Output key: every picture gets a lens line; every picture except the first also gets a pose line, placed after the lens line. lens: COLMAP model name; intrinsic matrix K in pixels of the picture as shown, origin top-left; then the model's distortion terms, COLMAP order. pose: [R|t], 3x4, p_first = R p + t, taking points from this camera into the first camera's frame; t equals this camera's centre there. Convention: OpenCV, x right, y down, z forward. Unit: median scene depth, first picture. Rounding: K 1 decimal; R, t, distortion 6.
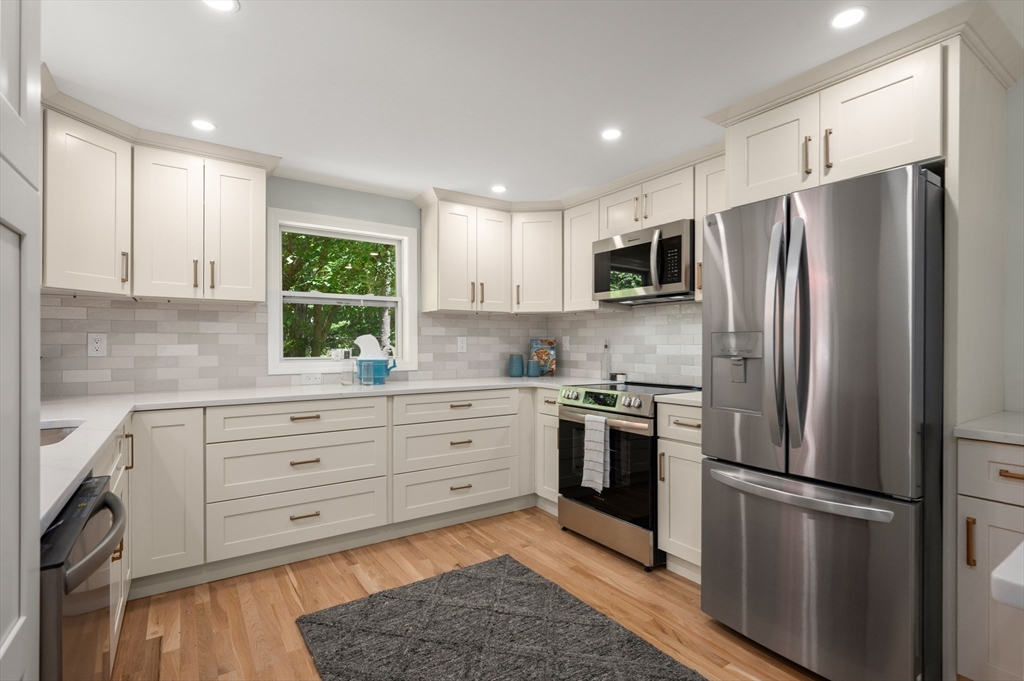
lens RADIAL K [[492.8, 0, 514.3], [0, 492.8, 342.7], [0, 0, 1]] dist [-0.002762, -0.000062]
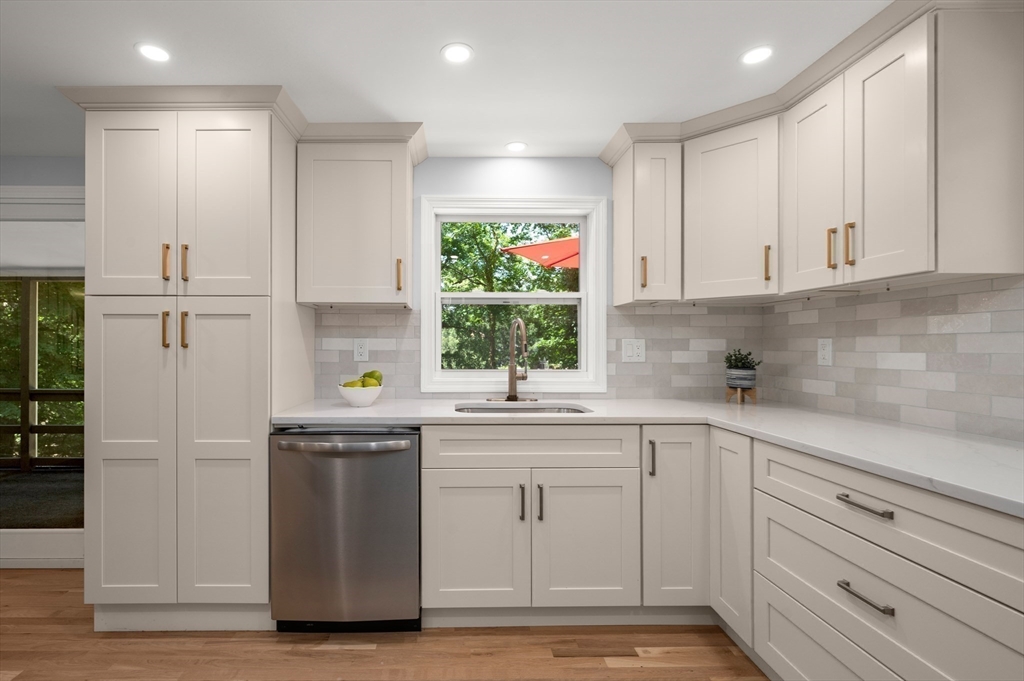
lens RADIAL K [[503.1, 0, 508.2], [0, 503.1, 344.3], [0, 0, 1]] dist [-0.004336, -0.000241]
pose [[-0.537299, -0.003869, -0.843383, 0.167687], [-0.000394, 0.999991, -0.004336, -0.004460], [0.843392, -0.001998, -0.537295, 0.896819]]
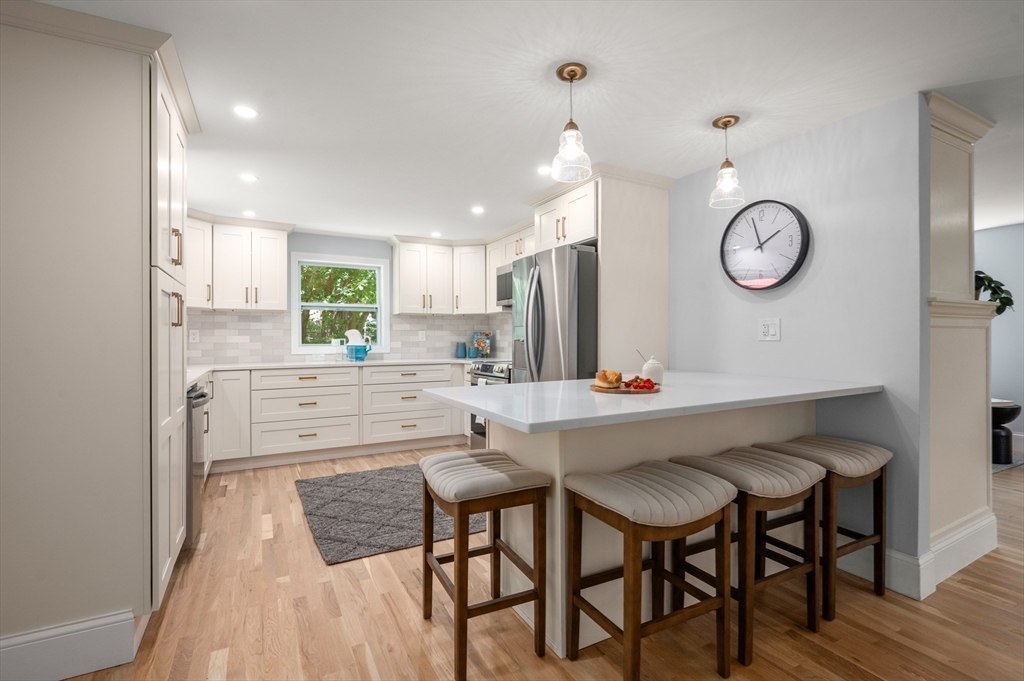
lens RADIAL K [[462.5, 0, 509.6], [0, 462.5, 336.6], [0, 0, 1]] dist [0.002515, -0.000710]
pose [[0.995830, -0.005141, -0.091080, 0.385717], [0.004919, 0.999984, -0.002669, 0.014685], [0.091093, 0.002210, 0.995840, -0.493313]]
